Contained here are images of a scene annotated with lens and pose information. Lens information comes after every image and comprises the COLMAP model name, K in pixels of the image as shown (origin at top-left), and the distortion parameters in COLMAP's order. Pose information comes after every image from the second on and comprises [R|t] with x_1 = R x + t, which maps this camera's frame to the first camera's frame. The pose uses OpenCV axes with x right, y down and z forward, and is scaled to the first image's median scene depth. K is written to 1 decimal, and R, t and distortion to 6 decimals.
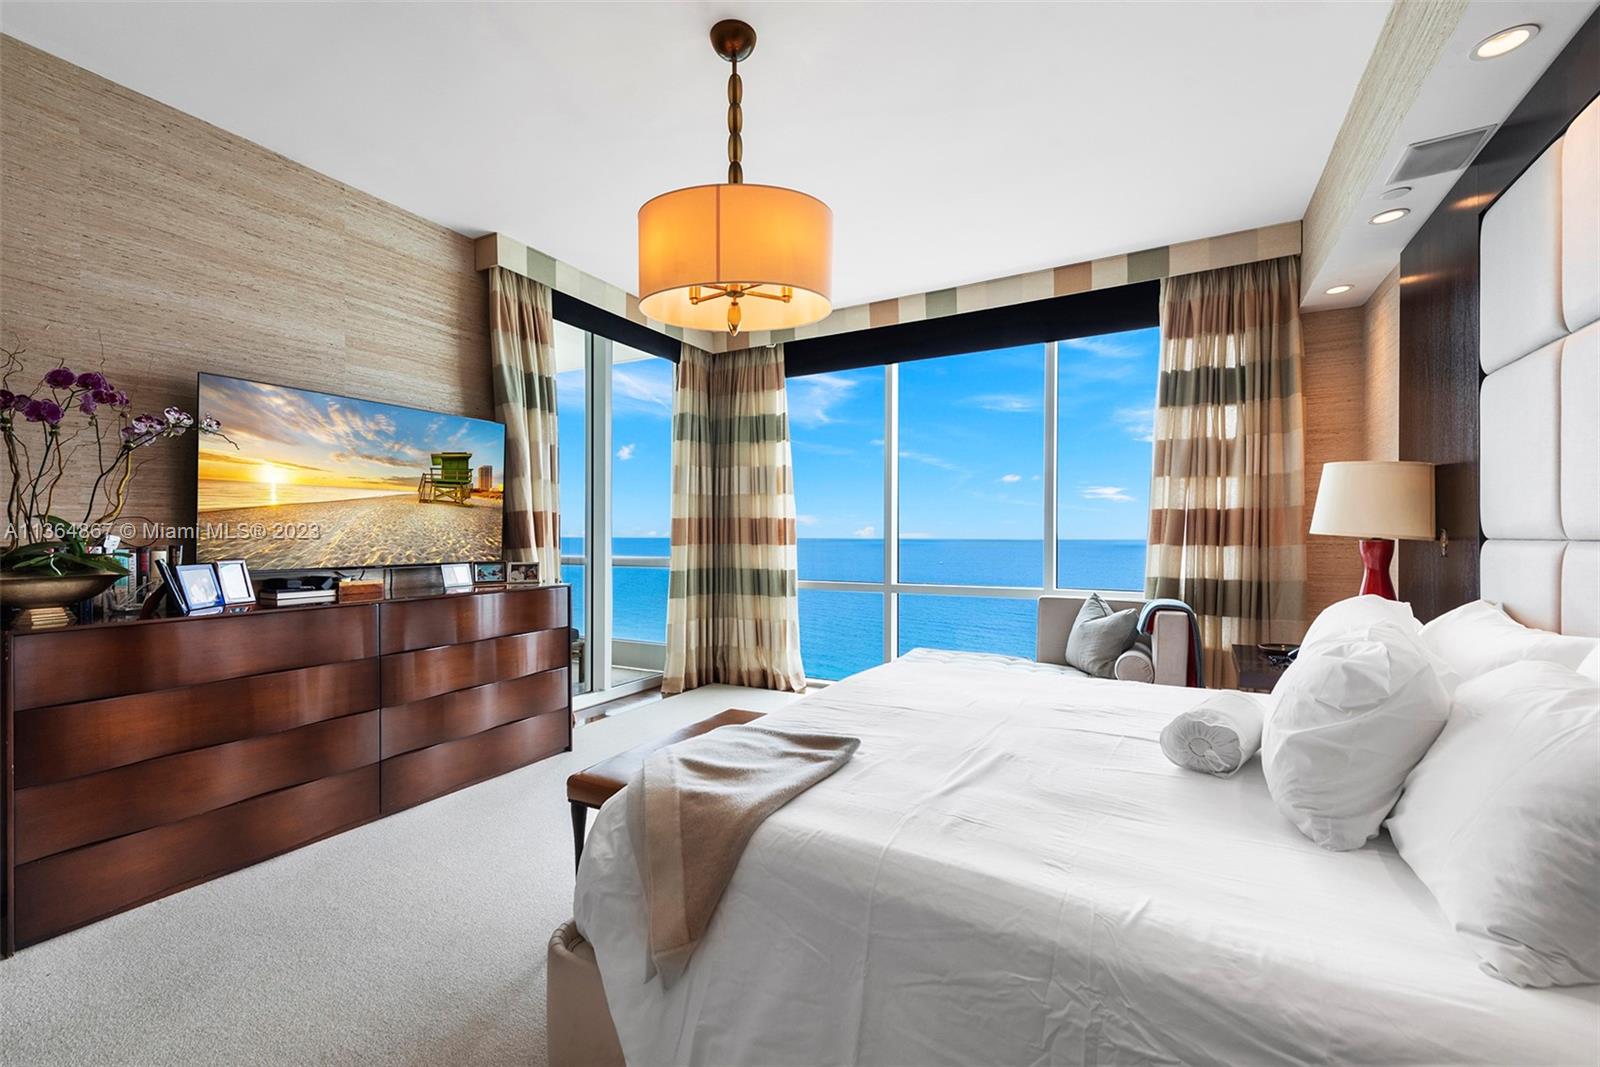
lens RADIAL K [[668.6, 0, 800.0], [0, 668.6, 533.5], [0, 0, 1]] dist [0.000349, 0.000238]
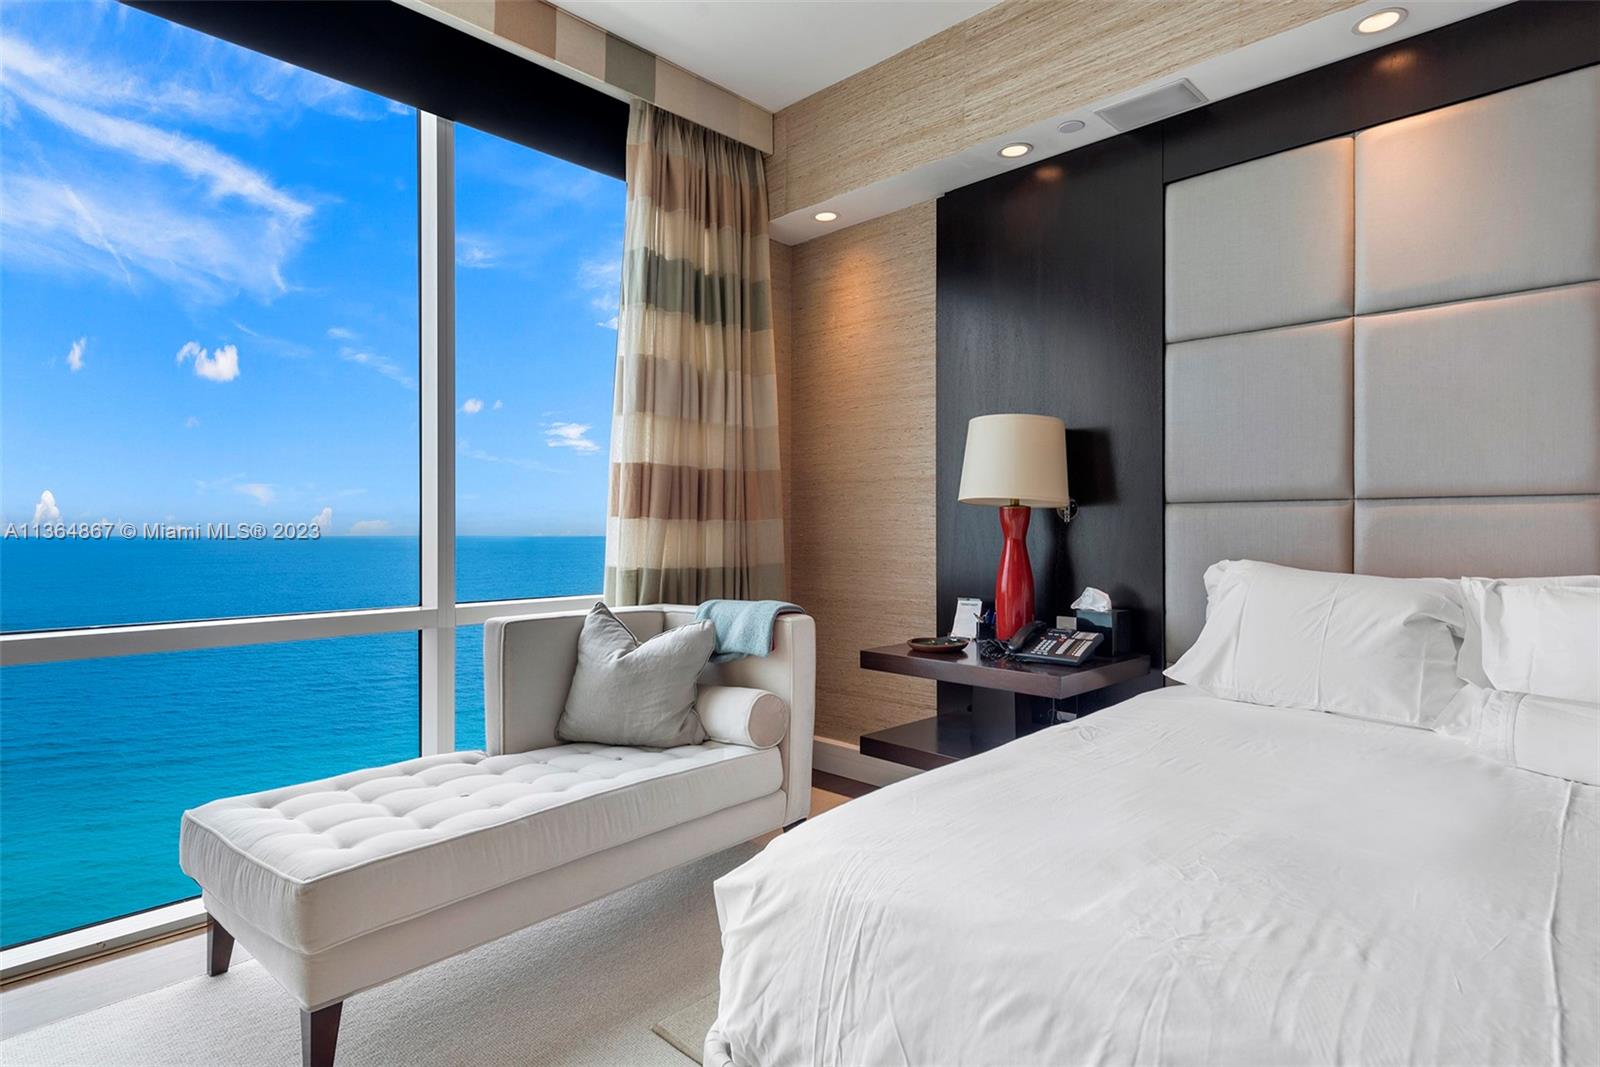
lens RADIAL K [[844.9, 0, 800.0], [0, 844.9, 533.5], [0, 0, 1]] dist [0.021260, -0.000668]
pose [[0.260116, -0.004468, 0.965567, -0.210401], [-0.002872, 0.999981, 0.005401, 0.026943], [-0.965573, -0.004178, 0.260098, 0.666408]]
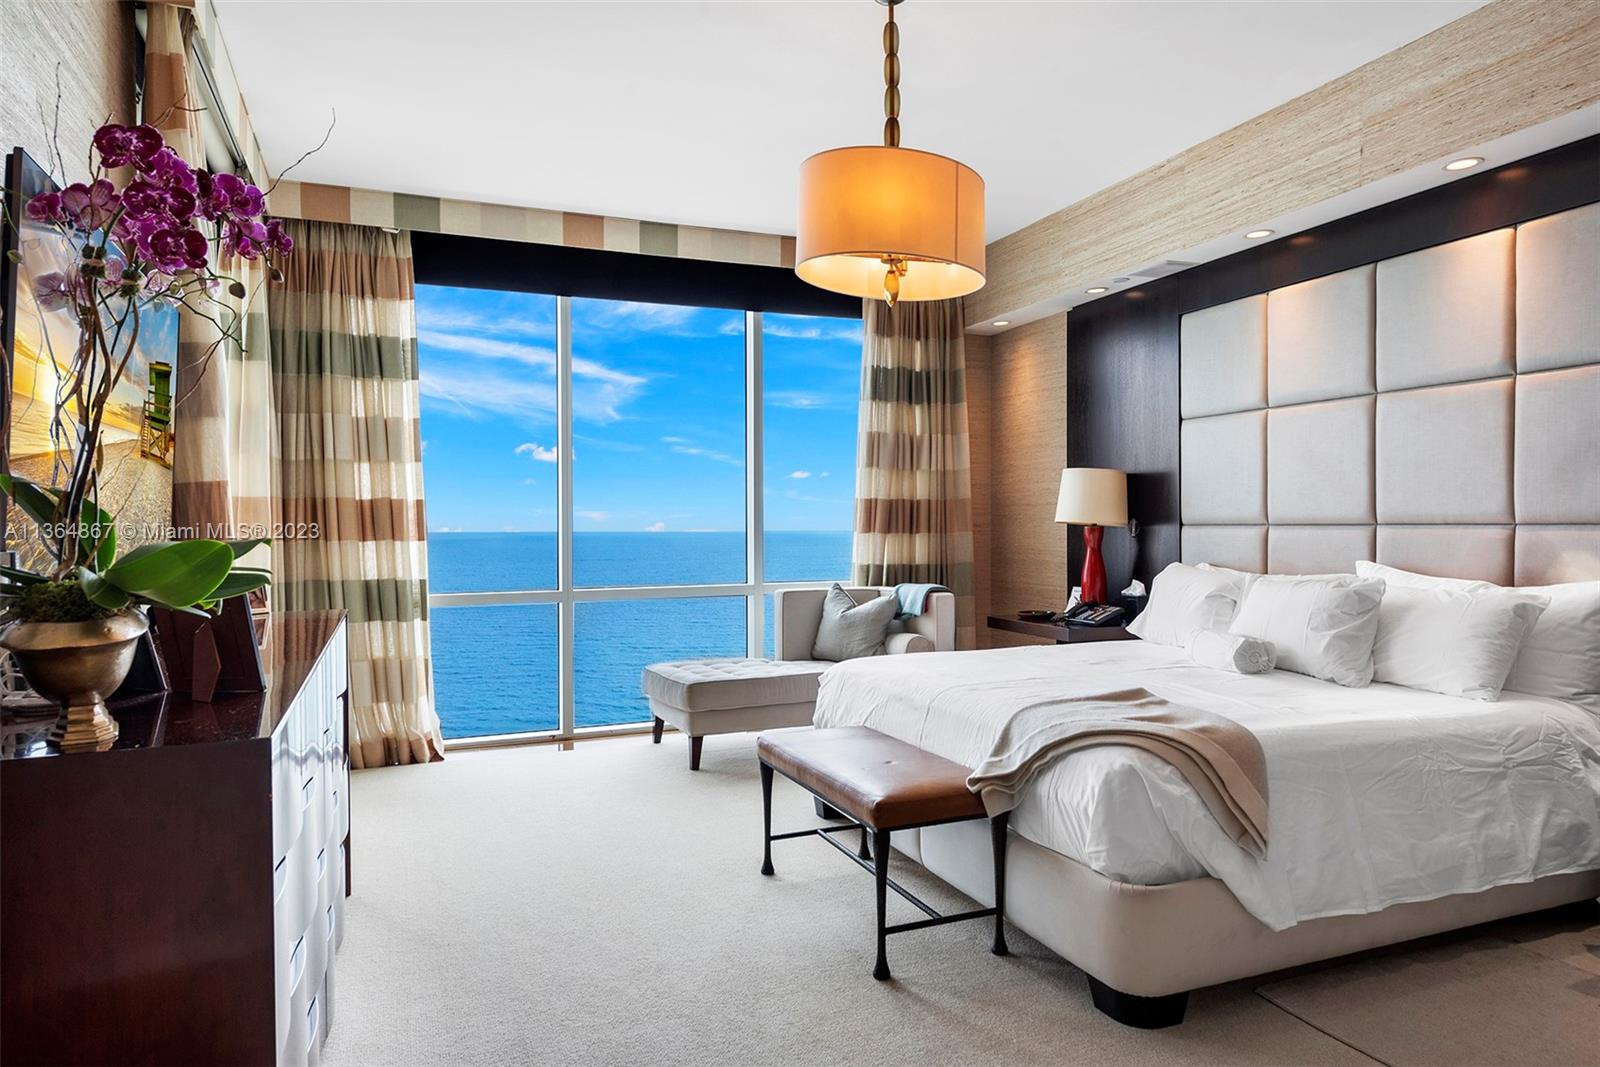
lens RADIAL K [[954.0, 0, 800.0], [0, 954.0, 533.5], [0, 0, 1]] dist [0.001658, 0.000449]
pose [[0.632255, -0.009736, 0.774699, -0.694122], [0.002199, 0.999940, 0.010773, 0.001369], [-0.774757, -0.005107, 0.632238, 0.159028]]
